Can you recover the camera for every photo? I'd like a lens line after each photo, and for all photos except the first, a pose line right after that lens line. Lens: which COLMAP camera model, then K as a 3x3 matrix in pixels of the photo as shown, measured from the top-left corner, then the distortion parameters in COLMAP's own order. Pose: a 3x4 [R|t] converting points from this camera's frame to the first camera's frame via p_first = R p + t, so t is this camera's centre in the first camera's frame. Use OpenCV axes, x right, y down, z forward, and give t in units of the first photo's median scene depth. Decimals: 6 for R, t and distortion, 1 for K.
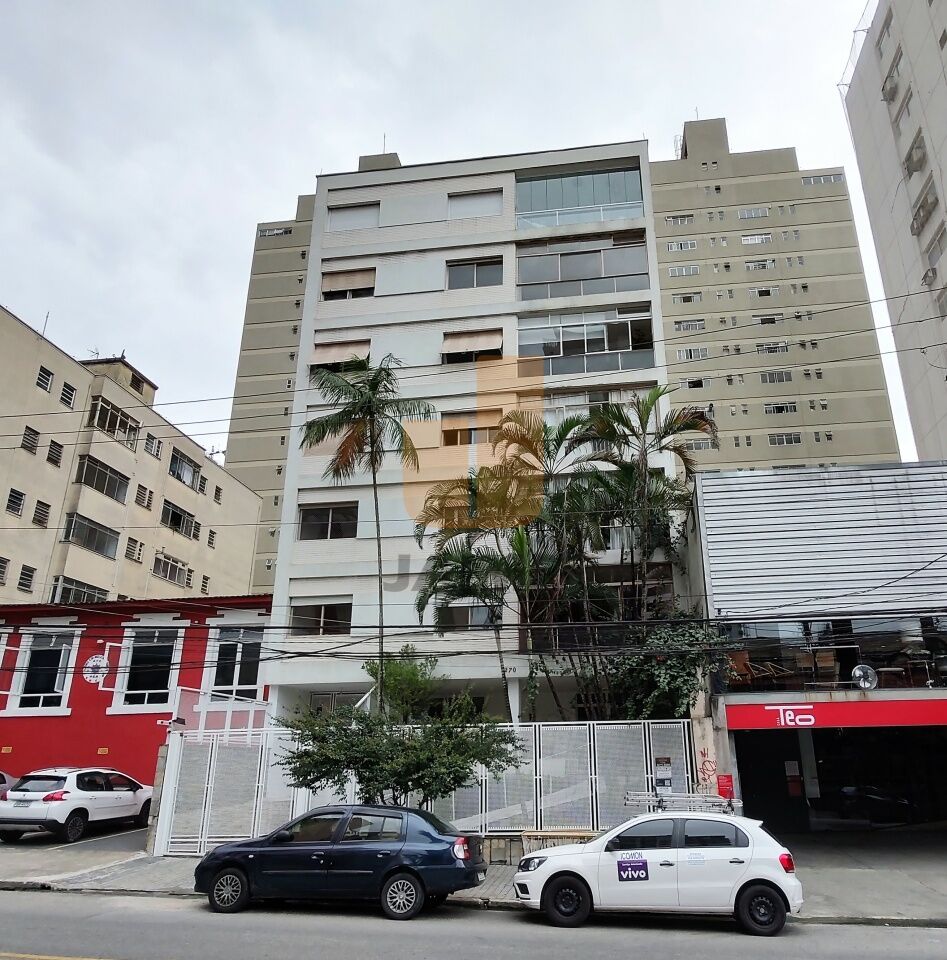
lens RADIAL K [[727.8, 0, 474.8], [0, 727.8, 506.1], [0, 0, 1]] dist [-0.001747, -0.001869]
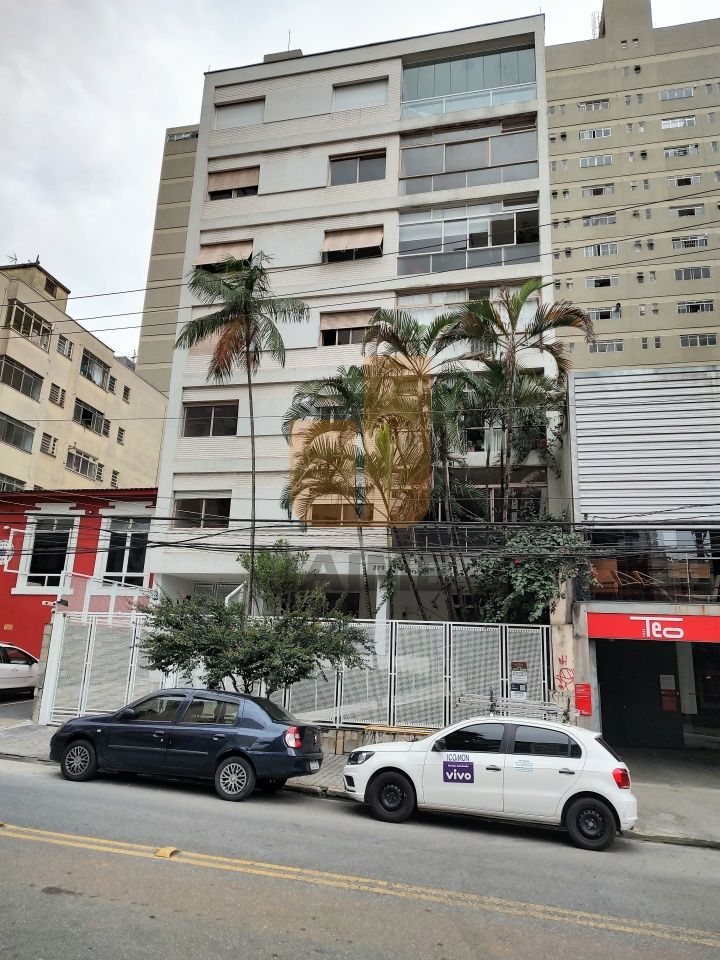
lens RADIAL K [[686.9, 0, 361.5], [0, 686.9, 460.9], [0, 0, 1]] dist [0.062105, -0.079125]
pose [[0.991280, 0.021078, -0.130075, 0.145740], [-0.012920, 0.997915, 0.063239, 0.016137], [0.131137, -0.061007, 0.989485, 0.056489]]
